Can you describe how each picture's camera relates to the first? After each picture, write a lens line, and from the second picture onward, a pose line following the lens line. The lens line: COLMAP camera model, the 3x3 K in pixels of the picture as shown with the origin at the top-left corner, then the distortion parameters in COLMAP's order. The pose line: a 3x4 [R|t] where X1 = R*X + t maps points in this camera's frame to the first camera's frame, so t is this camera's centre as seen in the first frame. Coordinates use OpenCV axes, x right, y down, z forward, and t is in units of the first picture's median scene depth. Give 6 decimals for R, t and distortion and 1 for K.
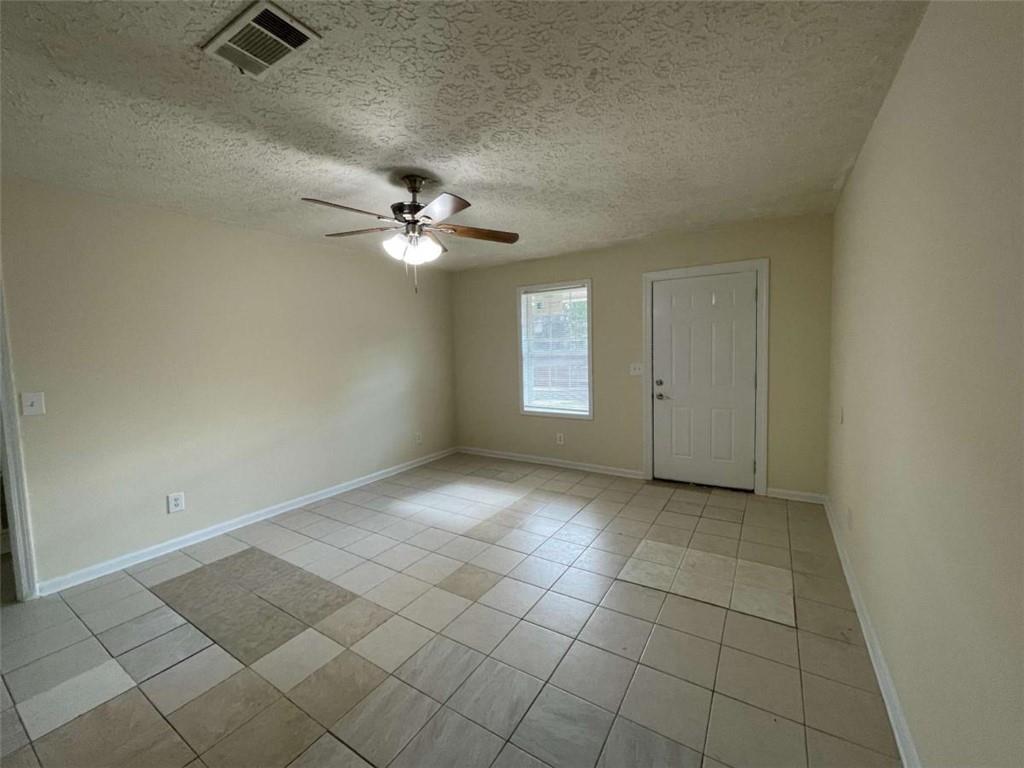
lens RADIAL K [[411.2, 0, 511.9], [0, 411.2, 377.0], [0, 0, 1]] dist [-0.001635, -0.000055]
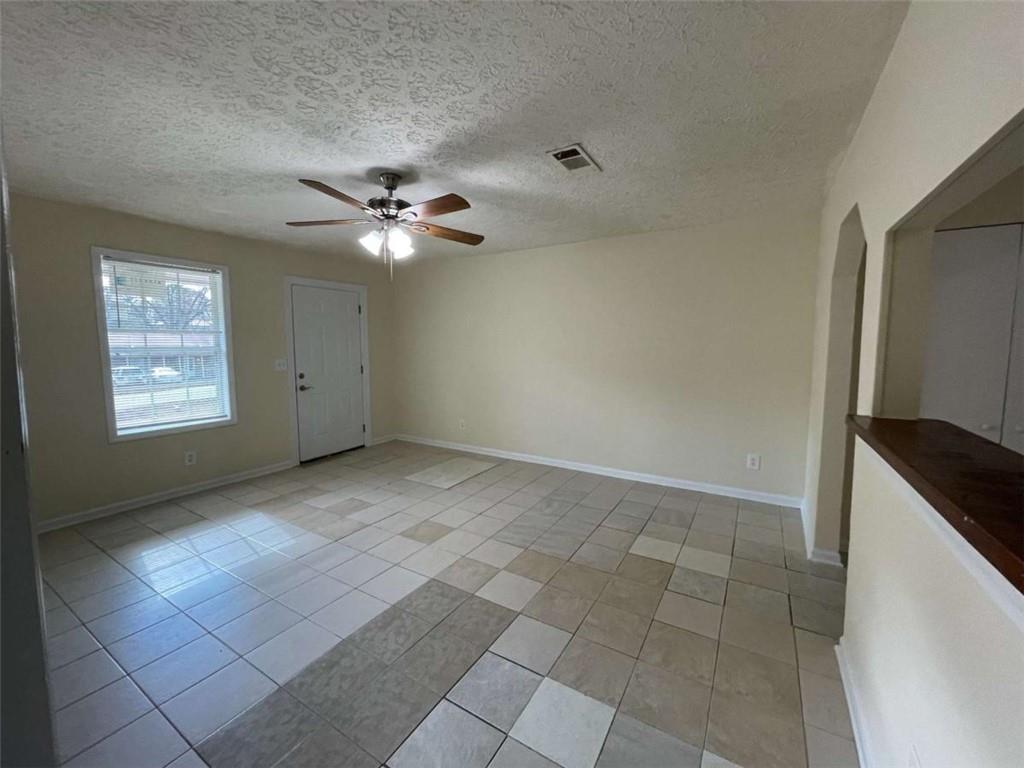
lens RADIAL K [[413.1, 0, 513.6], [0, 413.1, 378.3], [0, 0, 1]] dist [0.000288, 0.000242]
pose [[-0.024182, -0.059248, 0.997950, -1.146538], [0.069559, 0.995723, 0.060802, -0.012458], [-0.997285, 0.070887, -0.019958, 0.648809]]
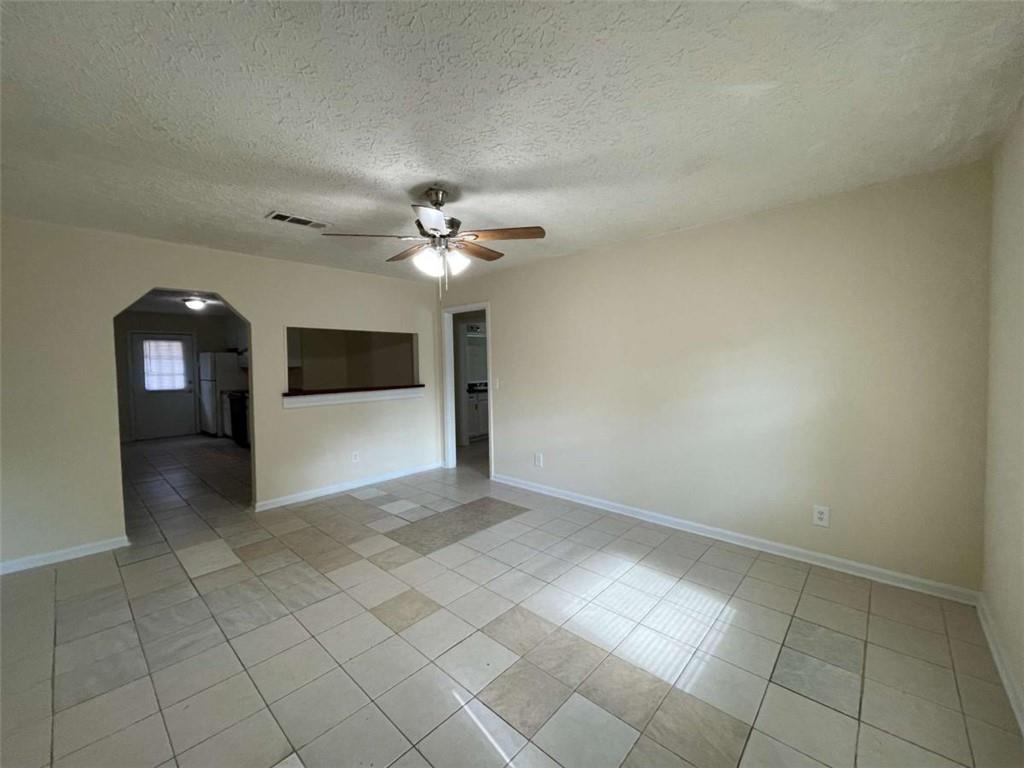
lens RADIAL K [[413.1, 0, 513.6], [0, 413.1, 378.3], [0, 0, 1]] dist [0.000288, 0.000242]
pose [[-0.170812, 0.070429, -0.982783, 0.661052], [-0.048248, 0.995648, 0.079737, -0.104306], [0.984122, 0.061037, -0.166671, 1.203856]]
